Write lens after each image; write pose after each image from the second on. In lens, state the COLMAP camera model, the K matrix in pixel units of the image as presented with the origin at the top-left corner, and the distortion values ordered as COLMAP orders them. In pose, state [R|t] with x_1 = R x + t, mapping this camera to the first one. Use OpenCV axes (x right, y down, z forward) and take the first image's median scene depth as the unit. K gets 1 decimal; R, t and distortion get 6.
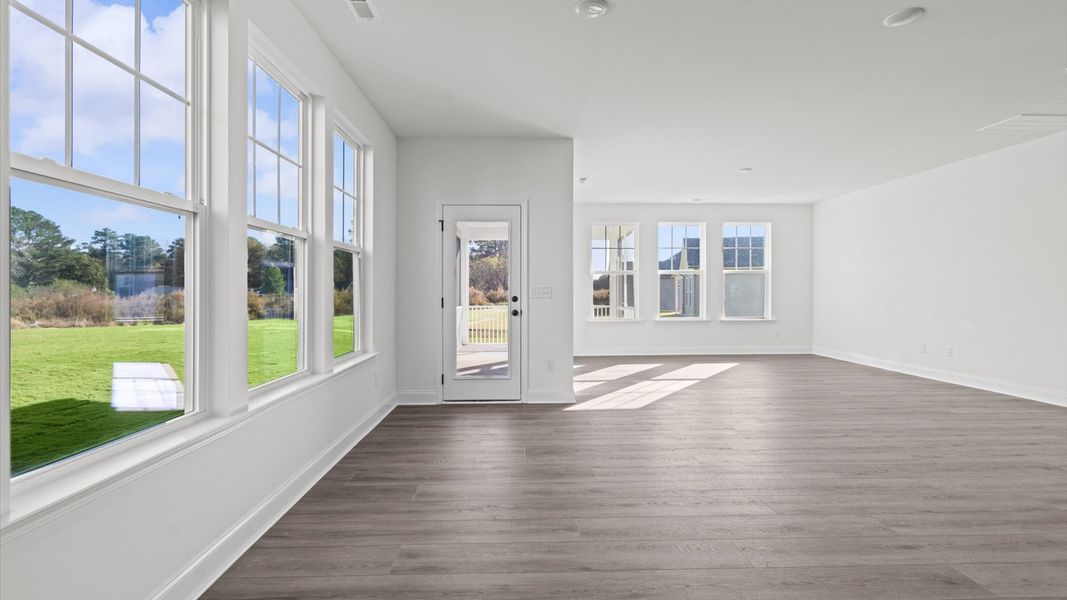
lens RADIAL K [[1031.8, 0, 533.5], [0, 1031.8, 300.0], [0, 0, 1]] dist [-0.003380, 0.001381]
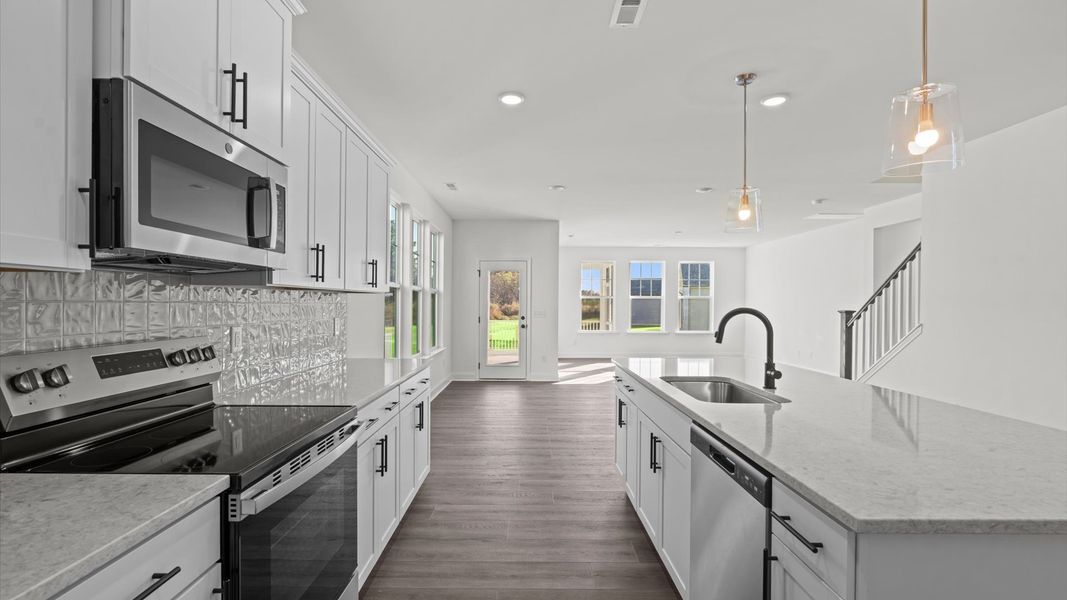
lens RADIAL K [[1031.8, 0, 533.5], [0, 1031.8, 300.0], [0, 0, 1]] dist [-0.003380, 0.001381]
pose [[0.999868, 0.008750, -0.013676, 0.018499], [-0.008919, 0.999884, -0.012342, -0.008281], [0.013566, 0.012462, 0.999830, -0.566398]]
